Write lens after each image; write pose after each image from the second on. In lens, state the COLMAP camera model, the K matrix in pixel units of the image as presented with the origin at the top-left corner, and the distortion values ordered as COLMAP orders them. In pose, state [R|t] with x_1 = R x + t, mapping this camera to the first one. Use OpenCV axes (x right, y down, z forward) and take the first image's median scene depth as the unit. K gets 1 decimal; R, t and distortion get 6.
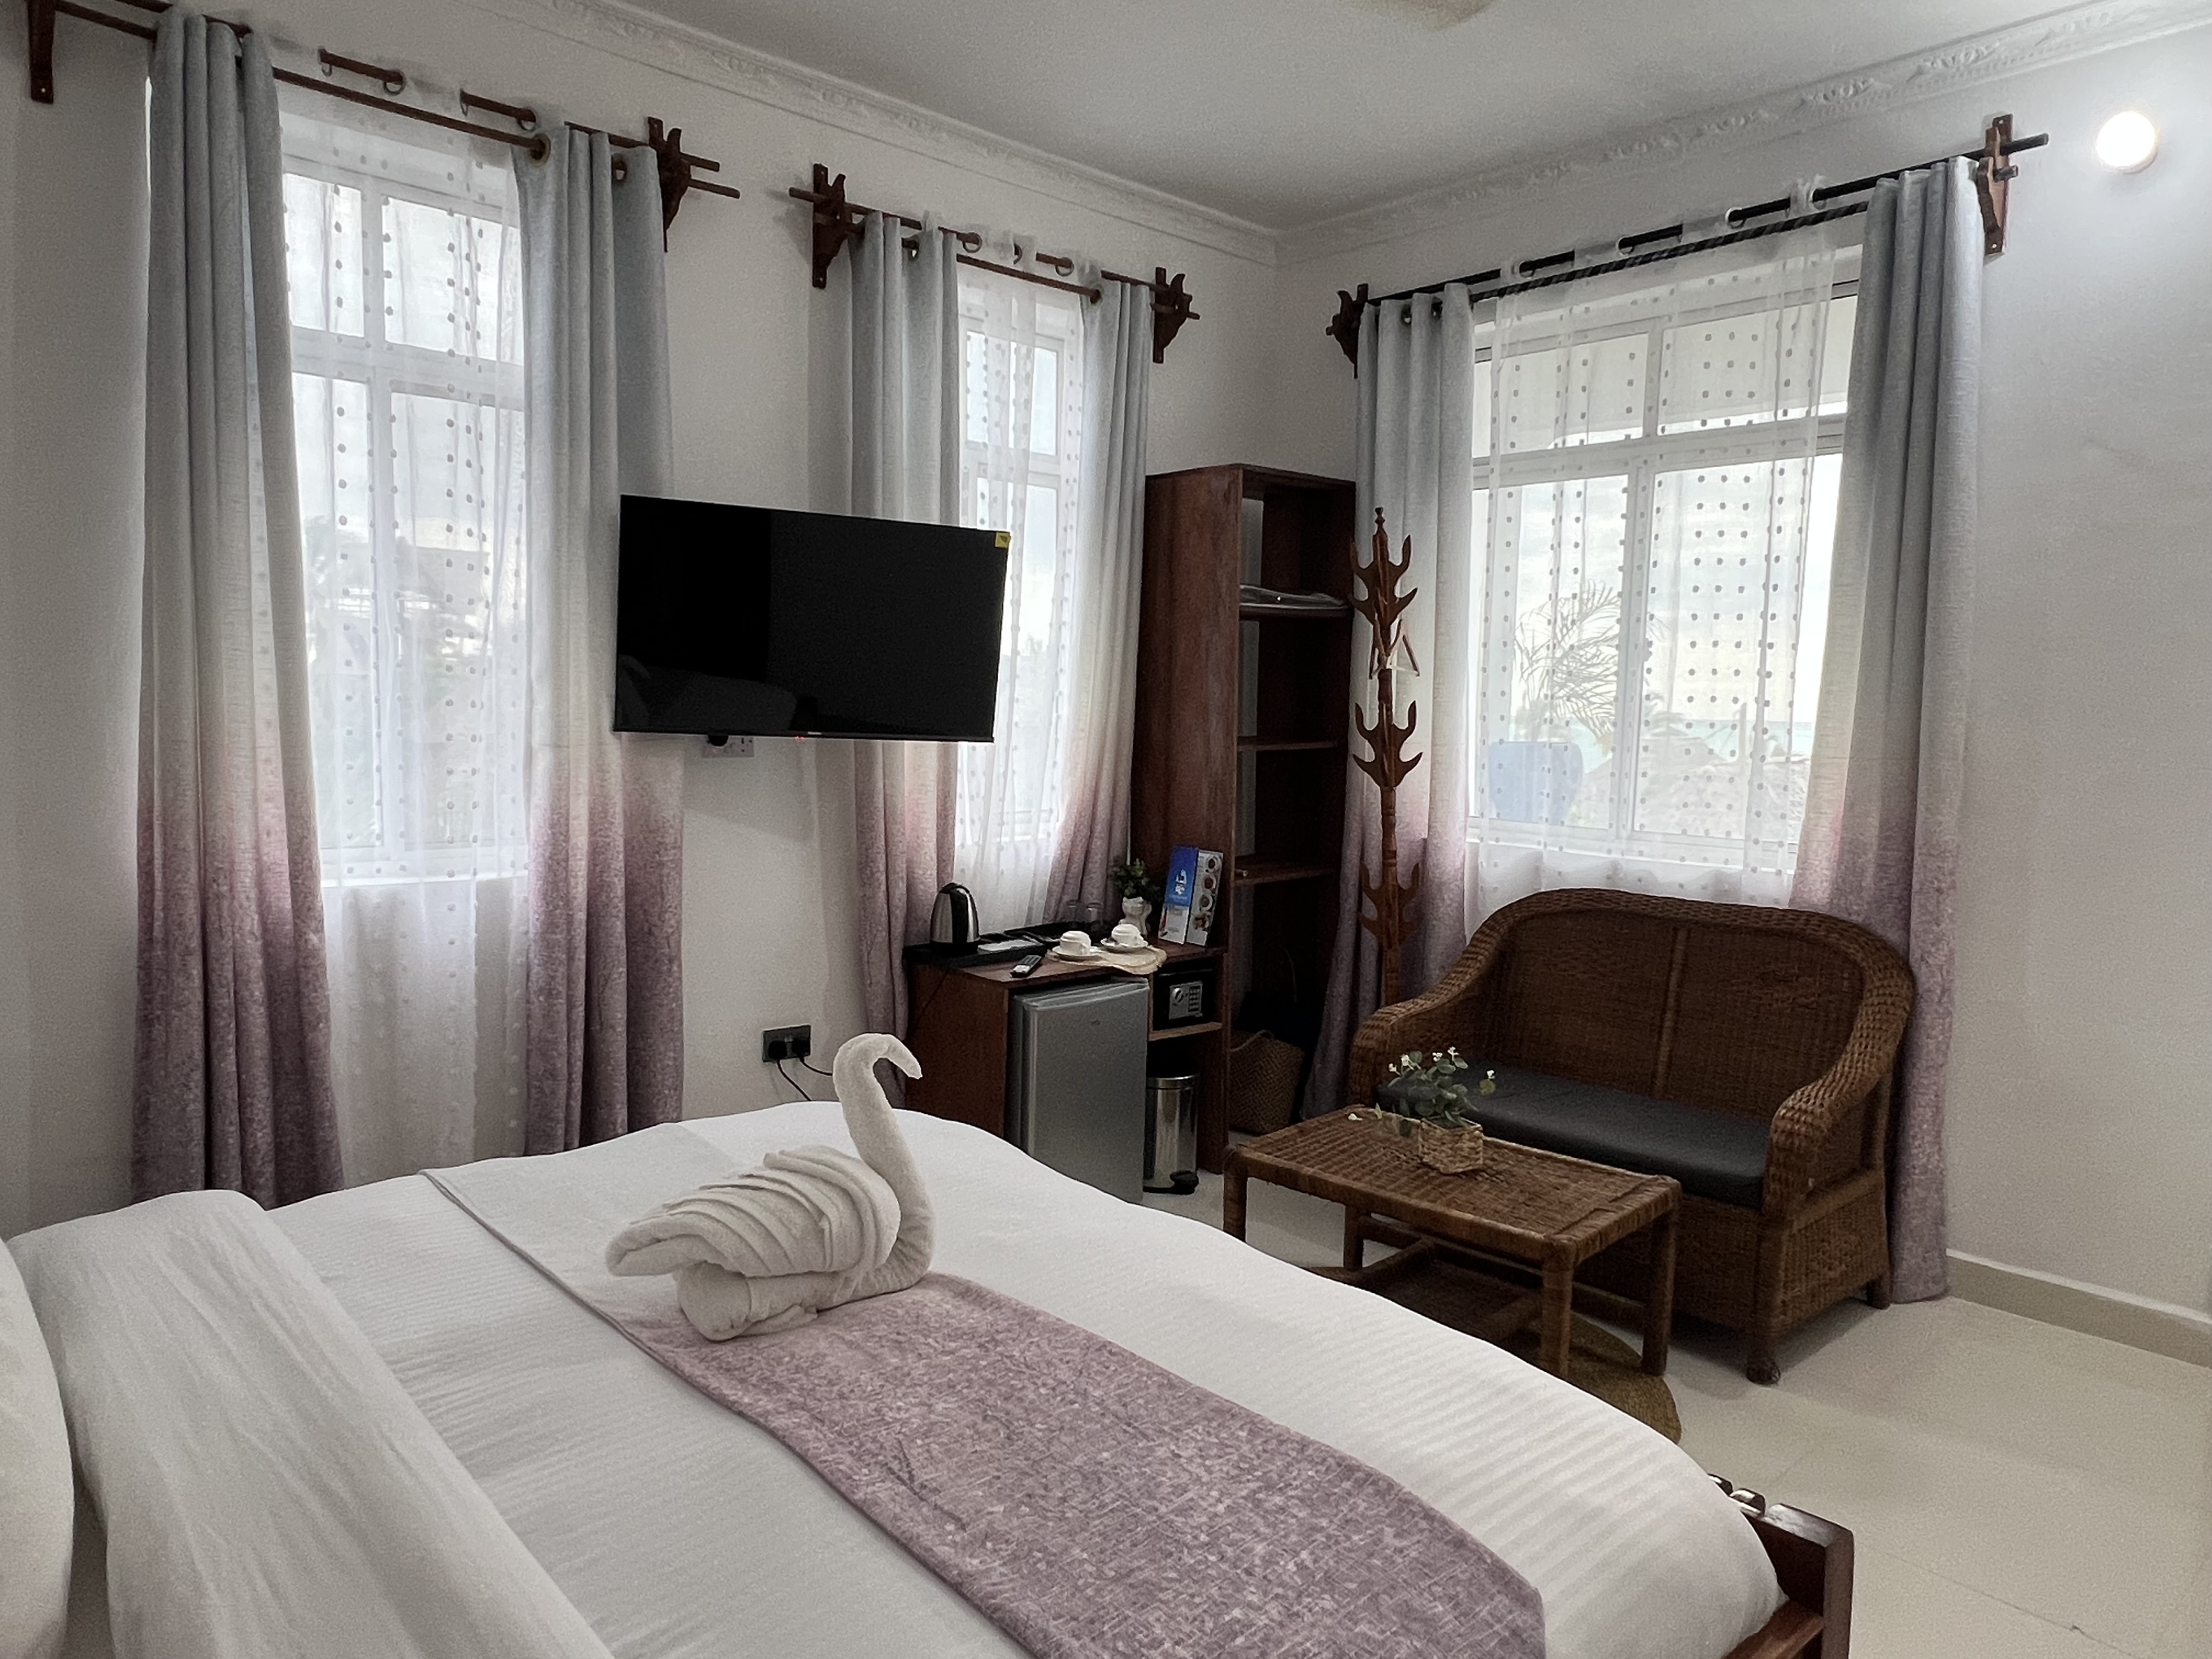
lens RADIAL K [[1422.1, 0, 1111.2], [0, 1422.1, 826.1], [0, 0, 1]] dist [-0.015584, 0.003567]
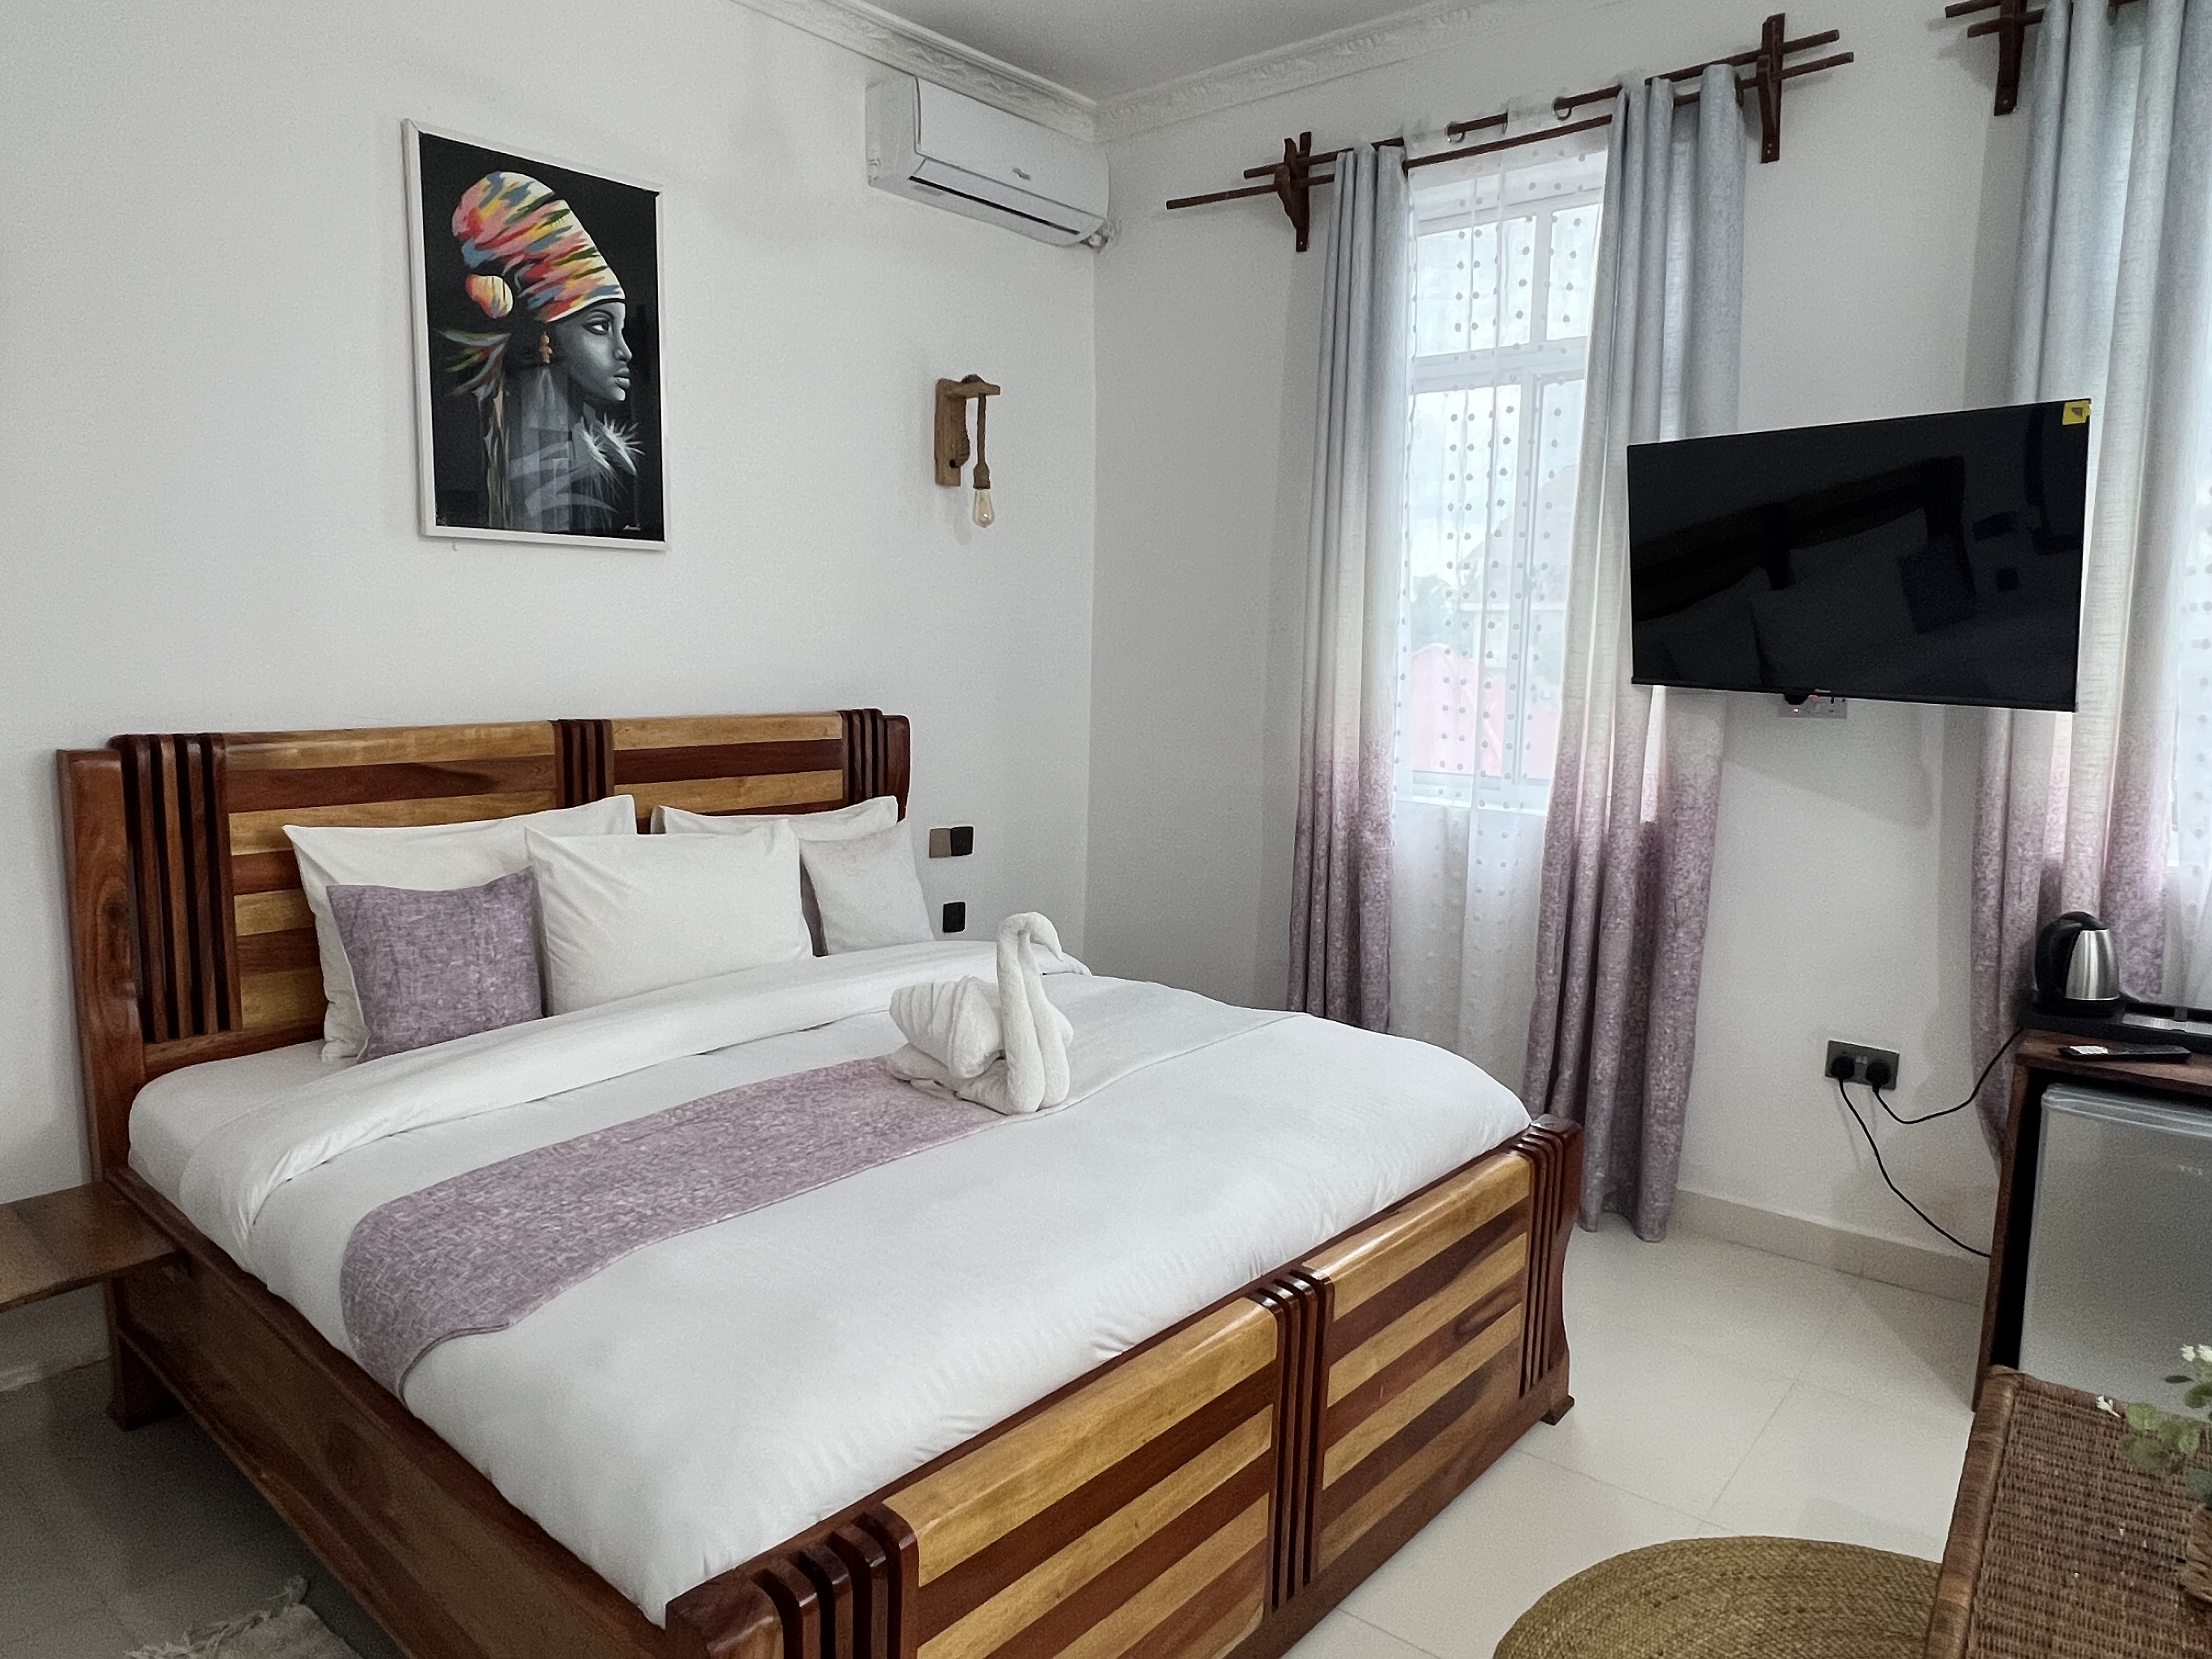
lens RADIAL K [[1422.1, 0, 1122.4], [0, 1422.1, 836.6], [0, 0, 1]] dist [-0.015584, 0.003567]
pose [[0.117224, 0.115939, -0.986315, 0.618351], [-0.096297, 0.989809, 0.104904, -0.031144], [0.988426, 0.082682, 0.127194, 0.535017]]
